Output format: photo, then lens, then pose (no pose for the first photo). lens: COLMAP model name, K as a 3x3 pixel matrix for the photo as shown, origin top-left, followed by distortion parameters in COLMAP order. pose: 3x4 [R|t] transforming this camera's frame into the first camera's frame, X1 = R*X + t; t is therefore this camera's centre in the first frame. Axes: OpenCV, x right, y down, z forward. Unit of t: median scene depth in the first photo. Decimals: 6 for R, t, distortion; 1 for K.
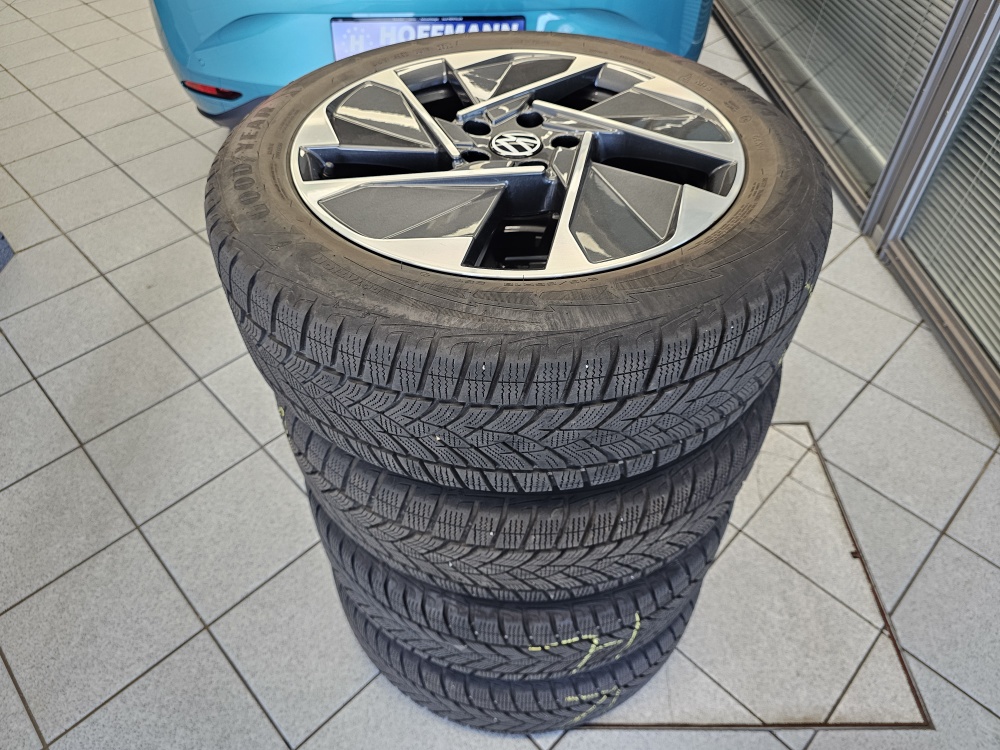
lens RADIAL K [[667.0, 0, 485.9], [0, 667.0, 368.5], [0, 0, 1]] dist [0.043169, -0.038921]
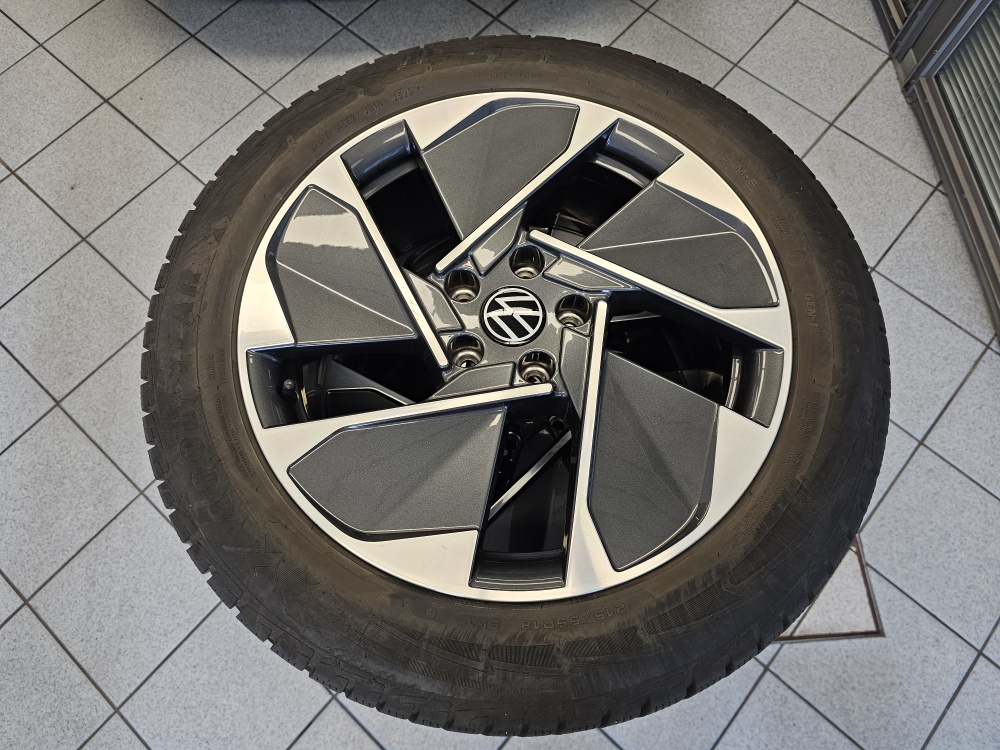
lens RADIAL K [[660.6, 0, 486.8], [0, 660.6, 375.2], [0, 0, 1]] dist [0.058394, -0.055655]
pose [[0.996876, -0.076557, 0.019446, -0.004753], [0.062458, 0.914704, 0.399268, -0.362055], [-0.048354, -0.396806, 0.916628, 0.145922]]
